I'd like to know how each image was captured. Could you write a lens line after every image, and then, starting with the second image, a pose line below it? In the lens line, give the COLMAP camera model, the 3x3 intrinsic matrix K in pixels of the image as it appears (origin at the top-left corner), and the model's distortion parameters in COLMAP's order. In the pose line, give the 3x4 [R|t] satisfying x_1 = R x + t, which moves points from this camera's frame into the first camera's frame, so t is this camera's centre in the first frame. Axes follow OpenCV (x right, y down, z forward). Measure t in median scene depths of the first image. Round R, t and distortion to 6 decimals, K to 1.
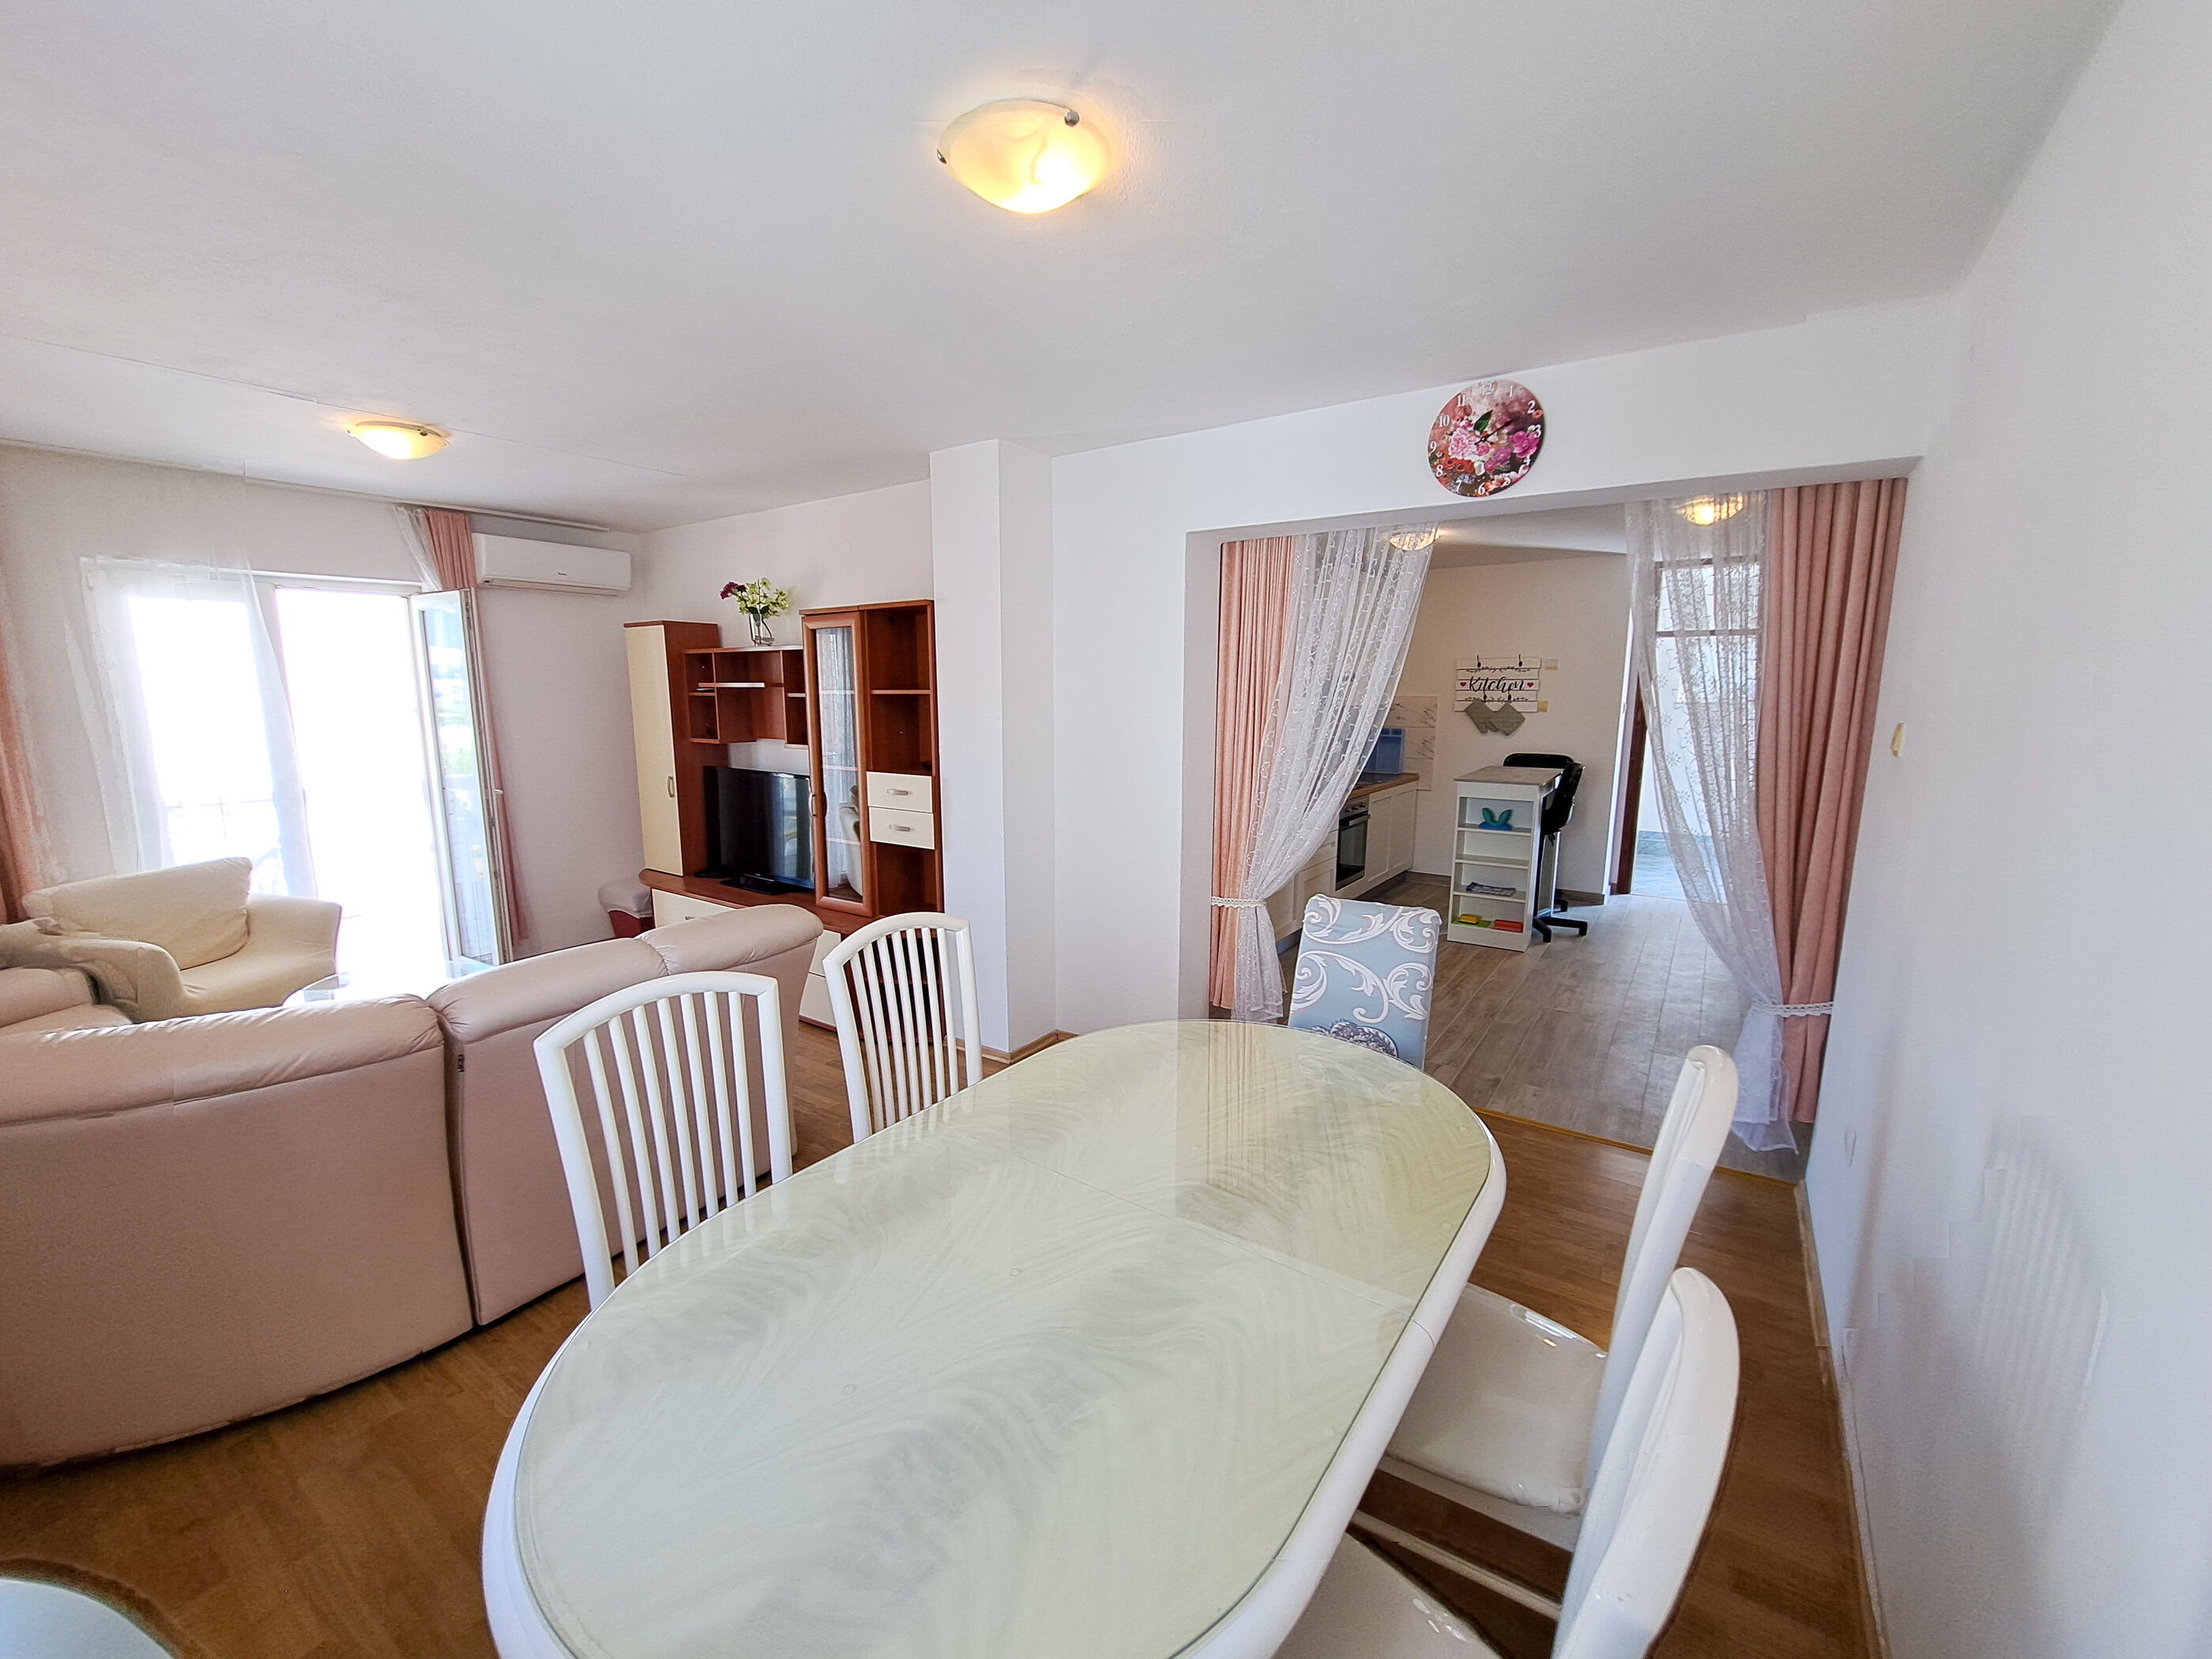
lens RADIAL K [[882.5, 0, 1100.0], [0, 882.5, 834.0], [0, 0, 1]] dist [-0.017176, 0.000349]
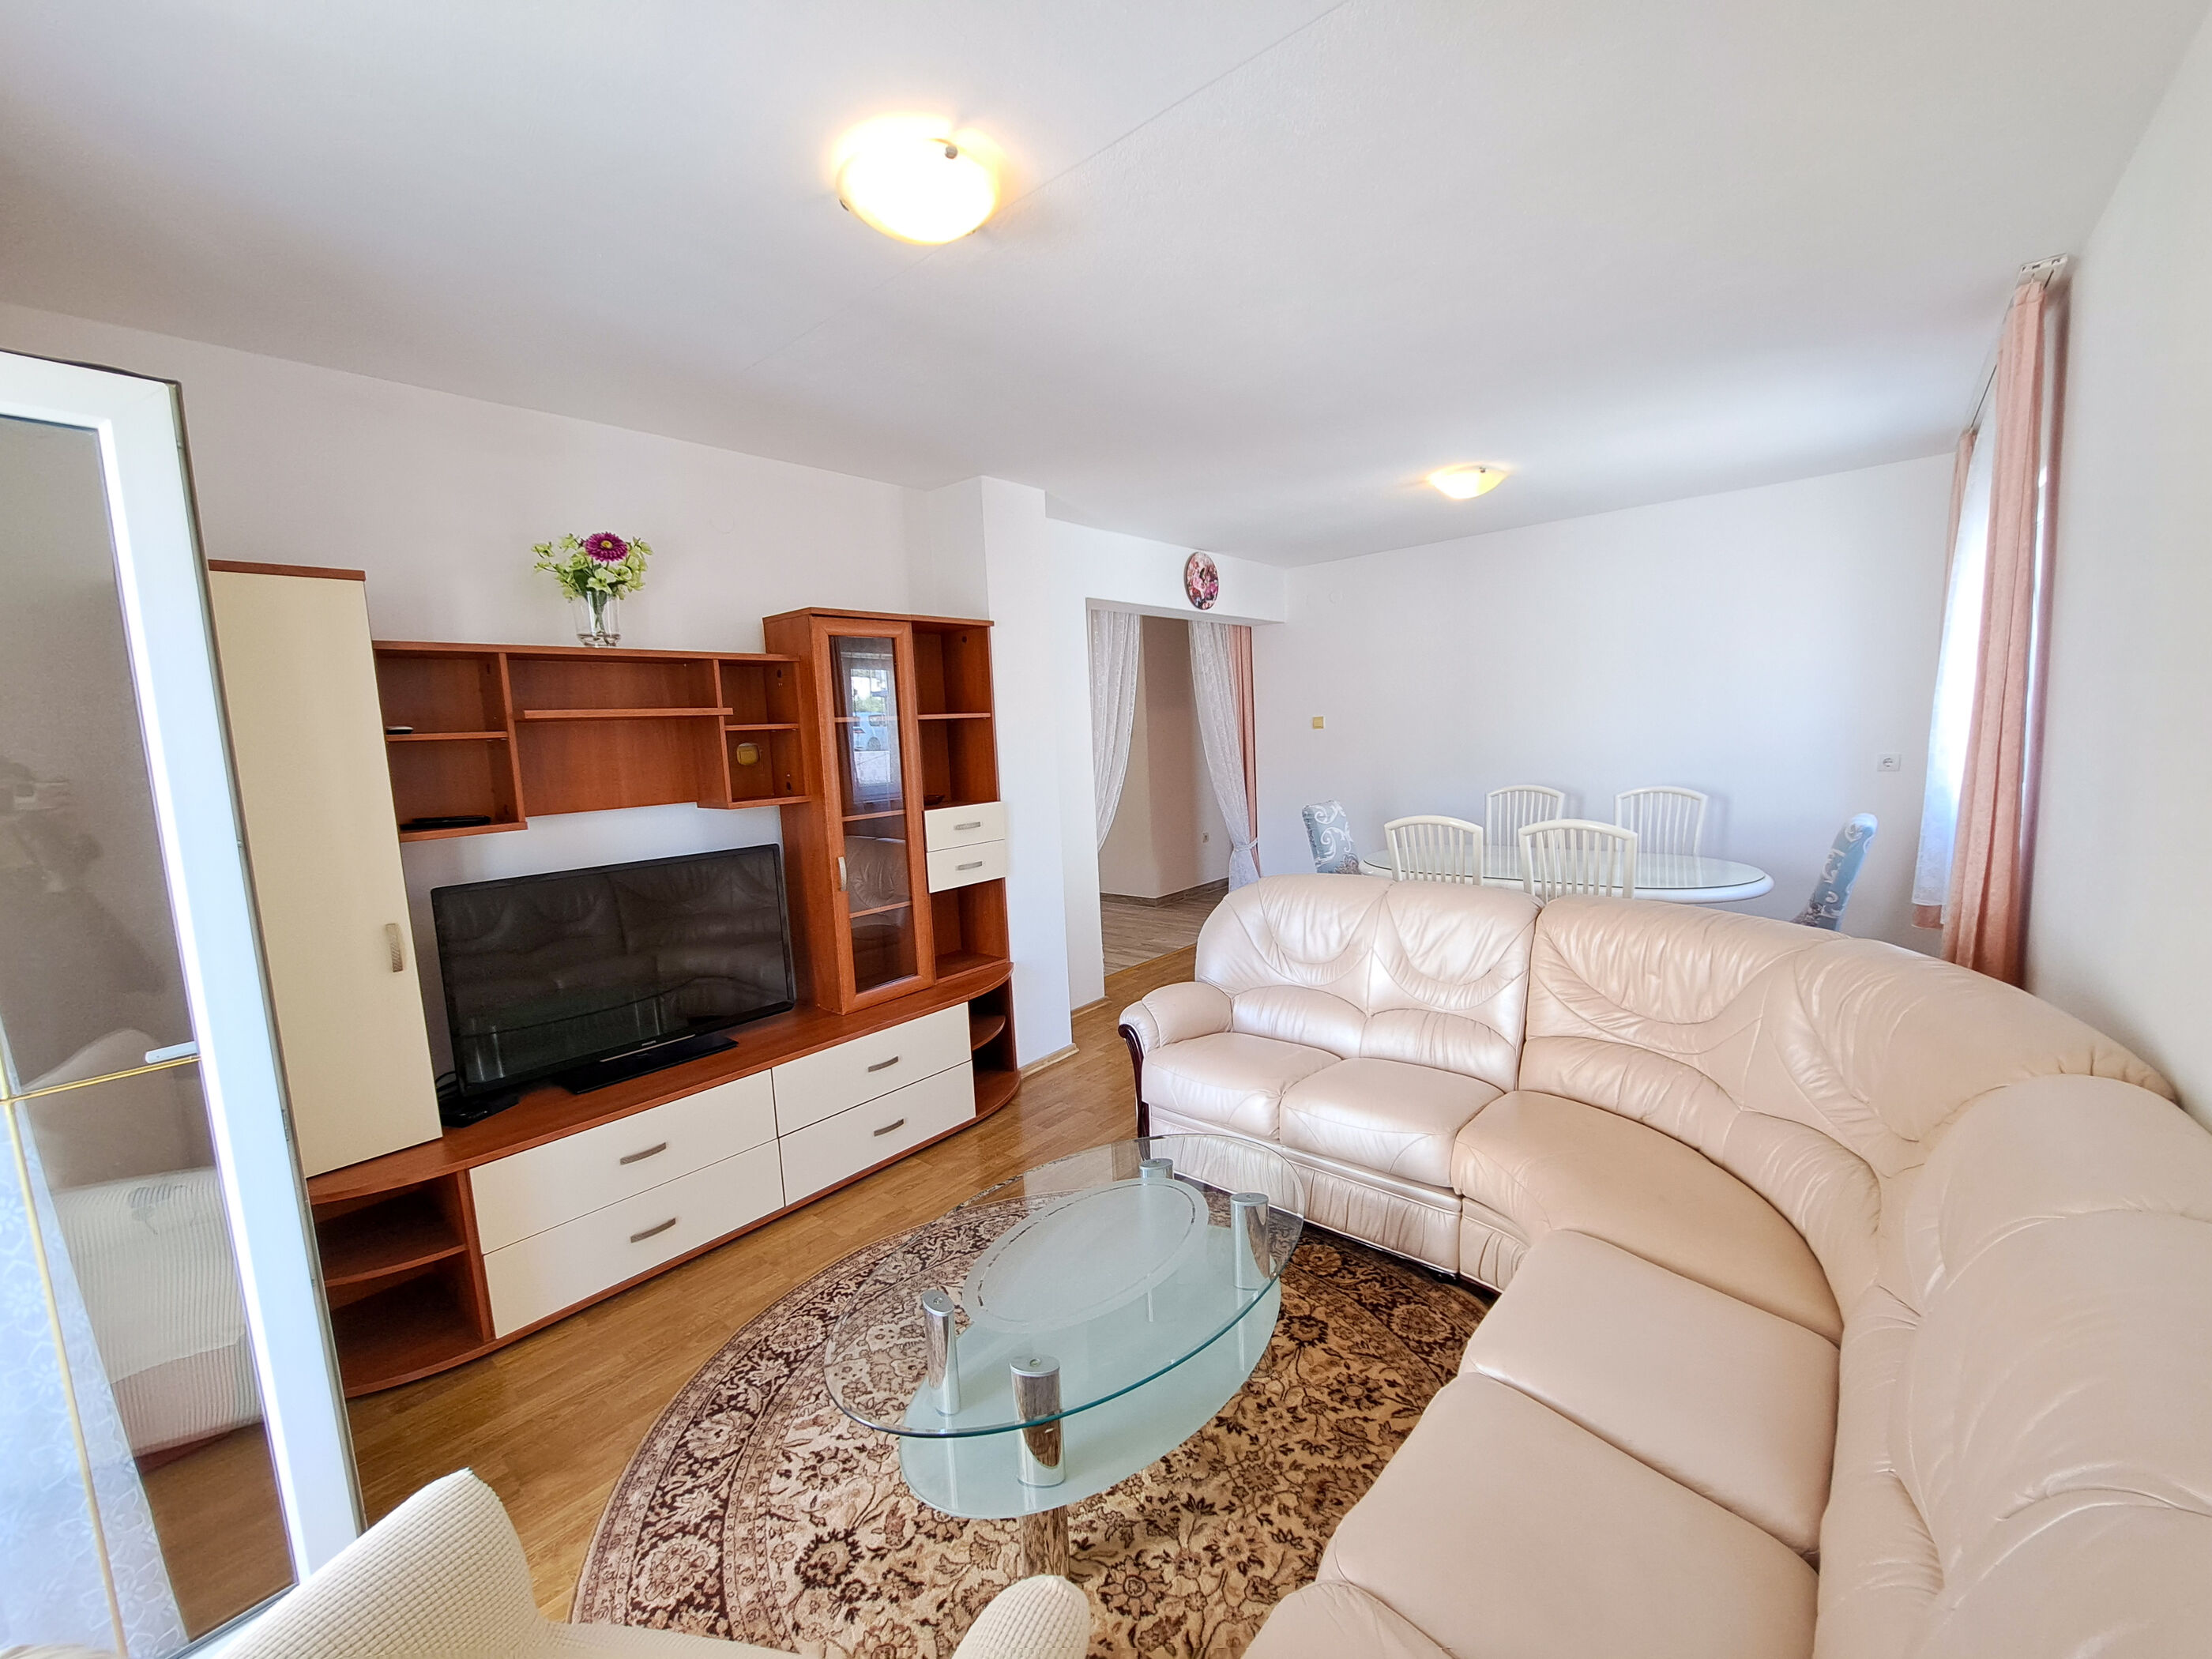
lens RADIAL K [[882.5, 0, 1100.0], [0, 882.5, 834.0], [0, 0, 1]] dist [-0.017176, 0.000349]
pose [[0.112356, -0.127761, 0.985420, -0.982903], [0.198274, 0.974640, 0.103756, -0.094231], [-0.973686, 0.183725, 0.134838, 0.658050]]
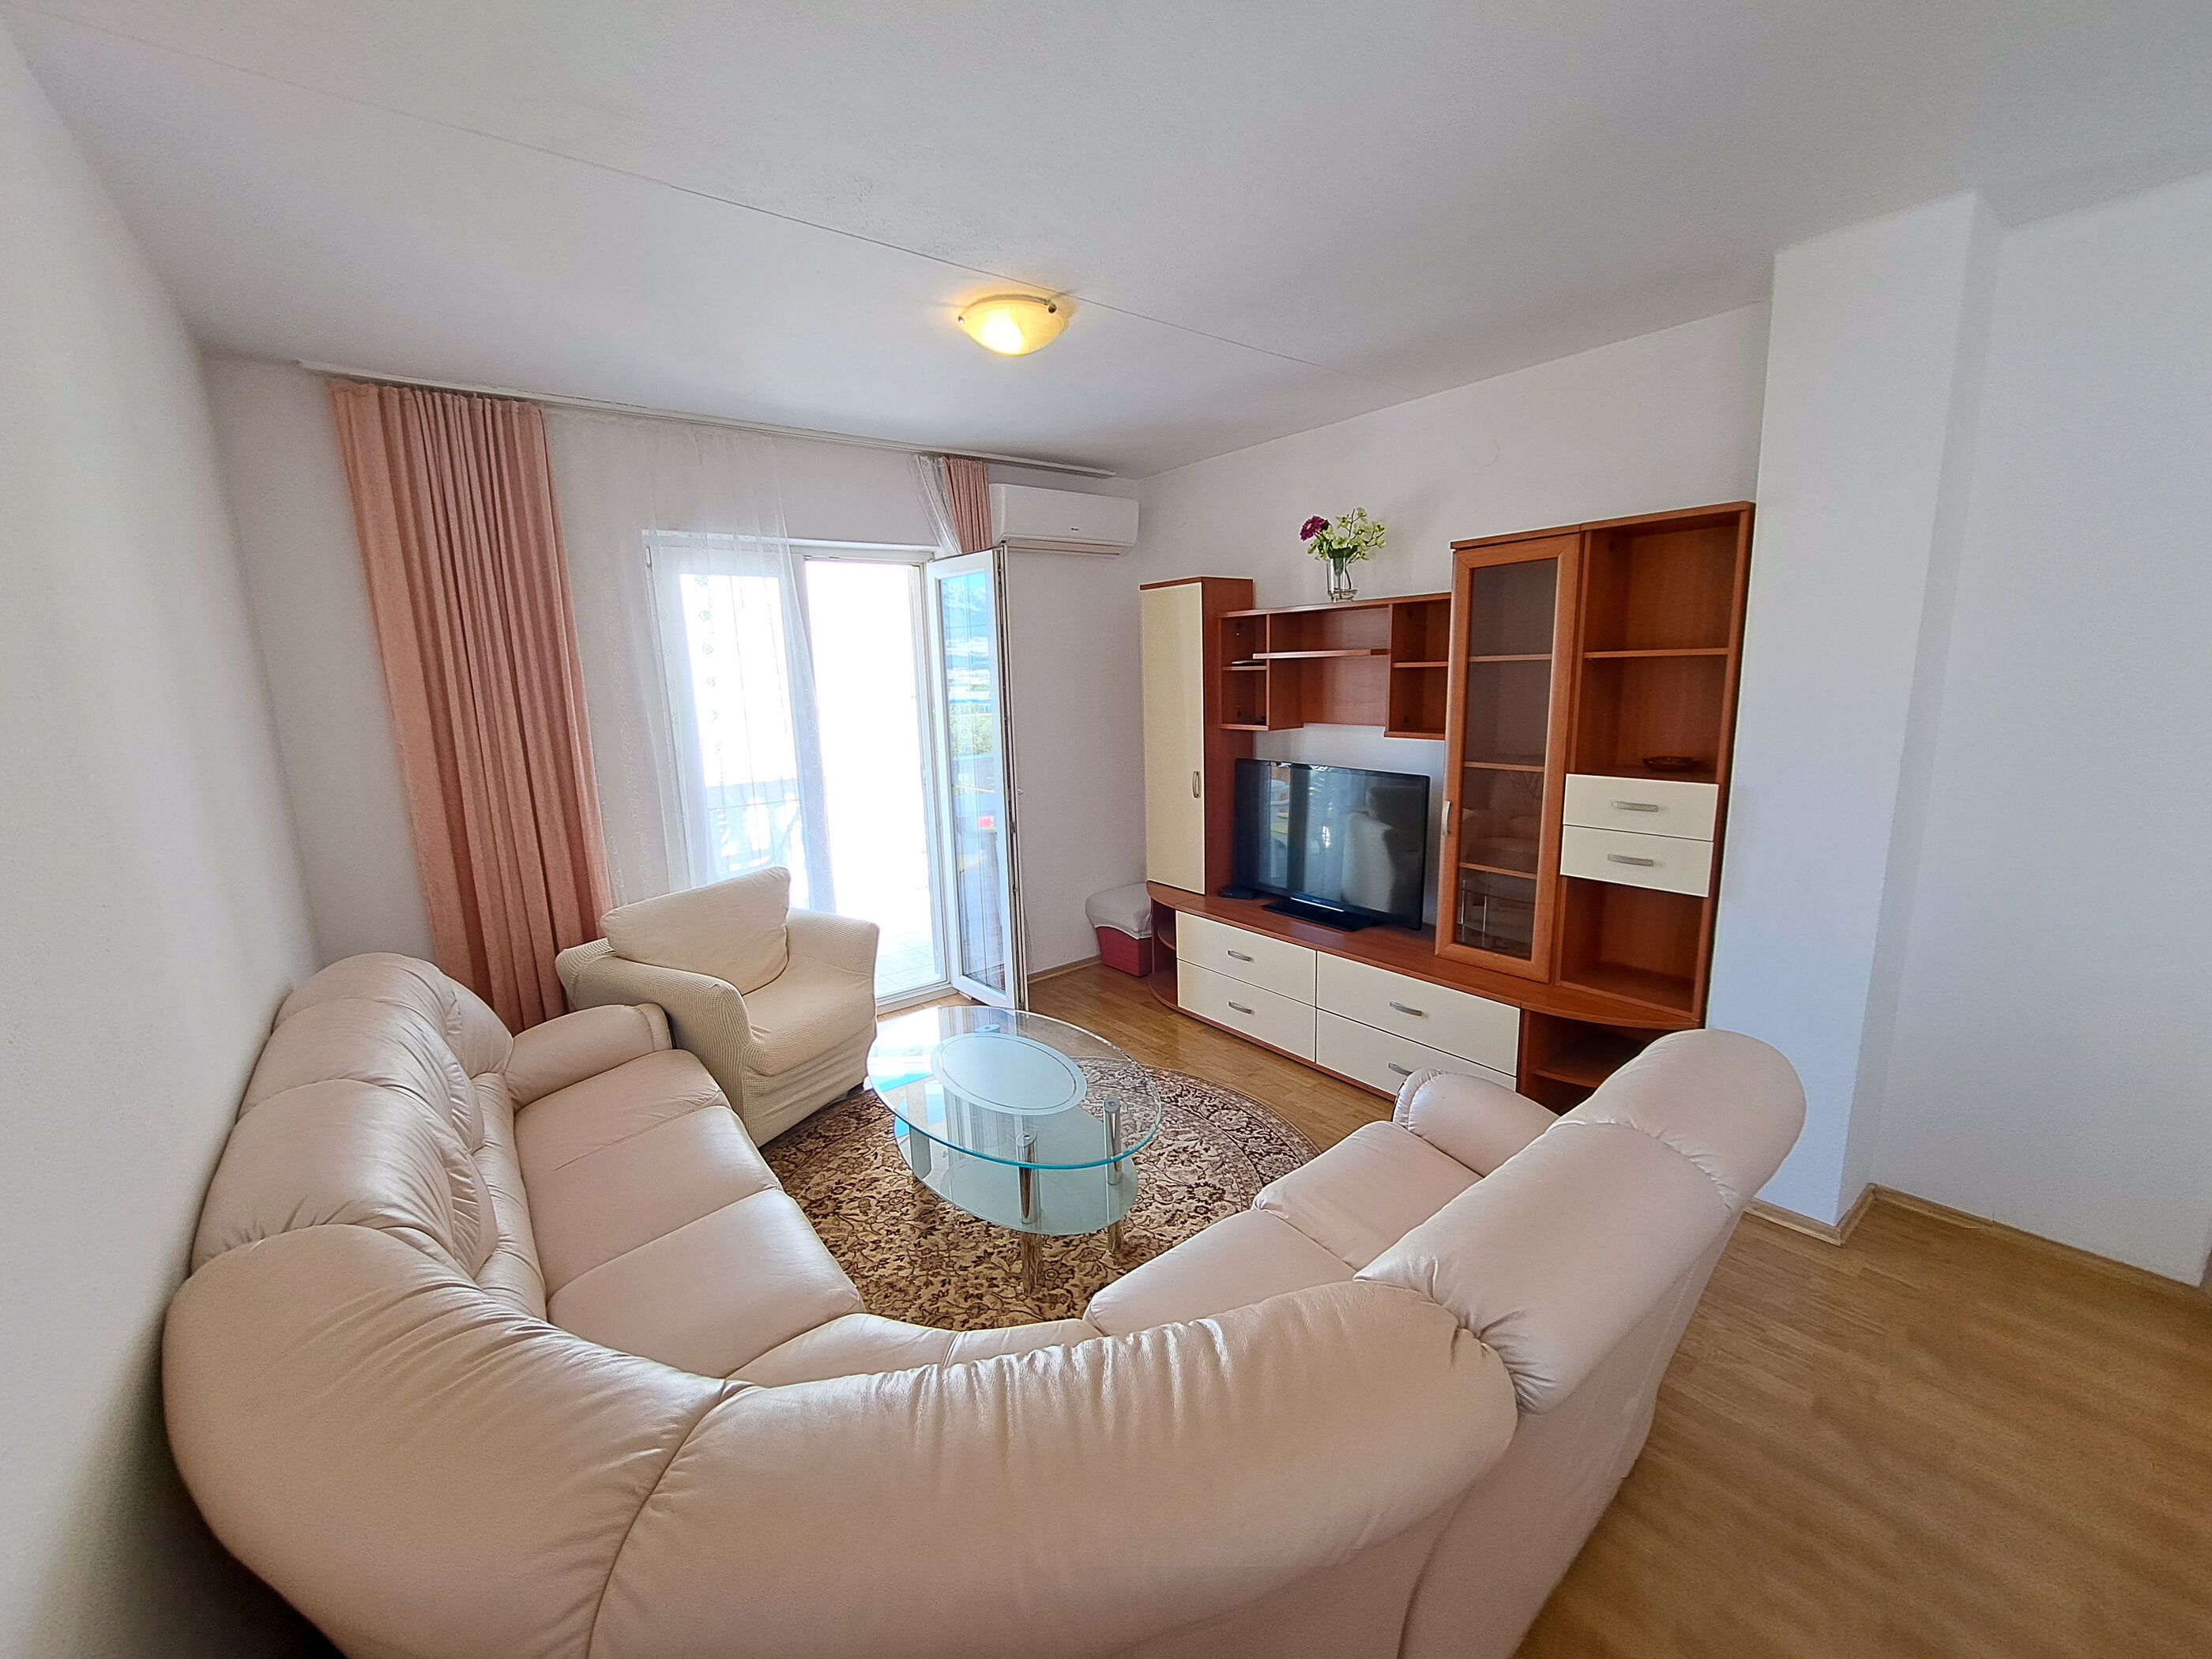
lens RADIAL K [[885.3, 0, 1109.3], [0, 885.3, 844.0], [0, 0, 1]] dist [0.000447, 0.000020]
pose [[0.953415, 0.024784, -0.300643, -0.357786], [-0.011793, 0.998920, 0.044950, -0.038894], [0.301432, -0.039310, 0.952677, 0.216395]]
